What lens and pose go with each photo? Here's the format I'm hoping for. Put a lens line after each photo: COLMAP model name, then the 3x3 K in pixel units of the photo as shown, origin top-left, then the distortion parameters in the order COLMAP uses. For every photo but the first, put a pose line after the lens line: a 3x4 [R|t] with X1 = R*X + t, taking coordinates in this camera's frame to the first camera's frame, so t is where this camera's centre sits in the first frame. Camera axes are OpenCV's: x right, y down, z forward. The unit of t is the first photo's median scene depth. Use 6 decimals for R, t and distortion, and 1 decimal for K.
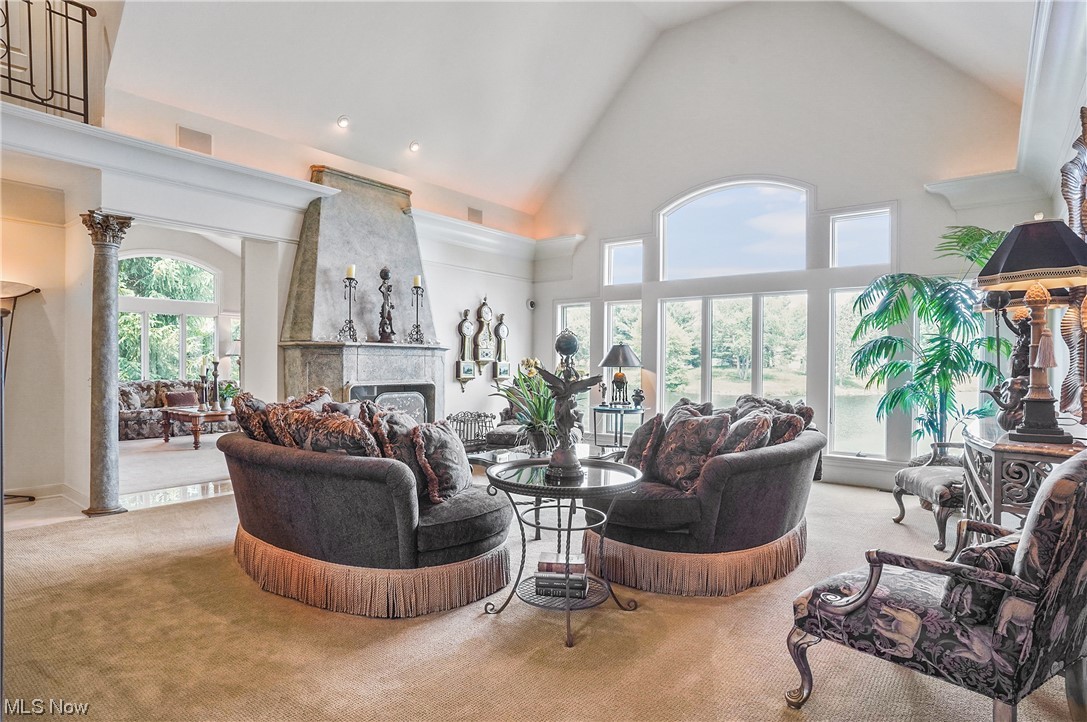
lens RADIAL K [[583.1, 0, 550.7], [0, 583.1, 366.1], [0, 0, 1]] dist [-0.041965, 0.002699]
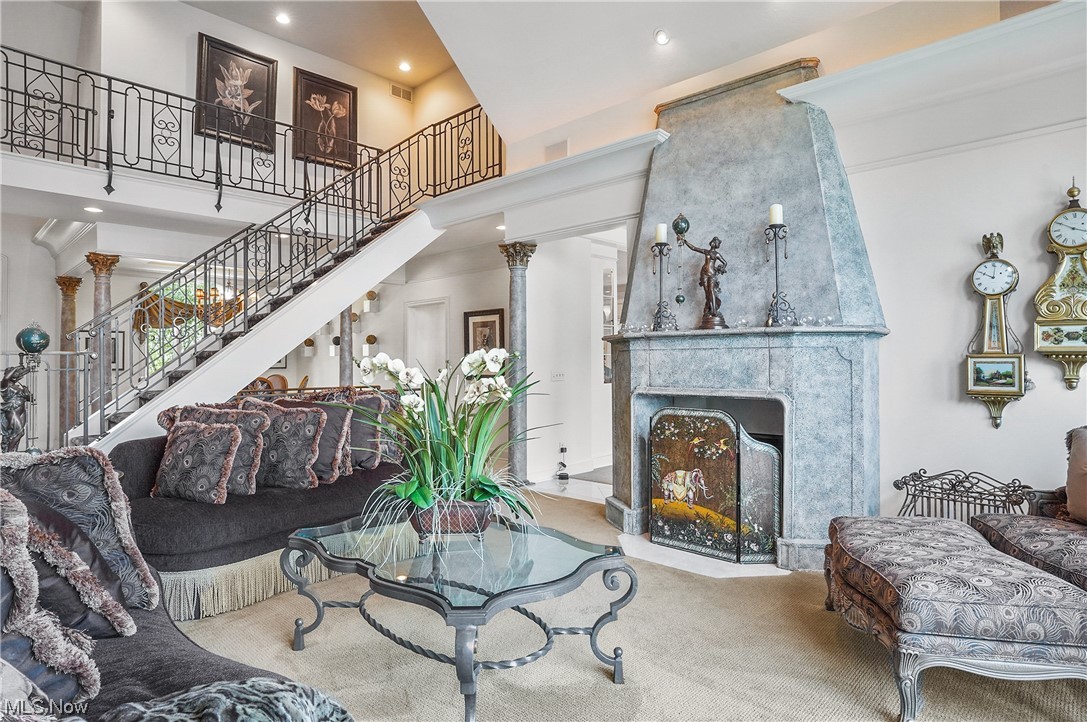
lens RADIAL K [[583.1, 0, 550.7], [0, 583.1, 366.1], [0, 0, 1]] dist [-0.041965, 0.002699]
pose [[-0.087794, -0.000315, -0.996139, 0.368287], [-0.005132, 0.999987, 0.000137, 0.000879], [0.996125, 0.005124, -0.087795, 0.885624]]
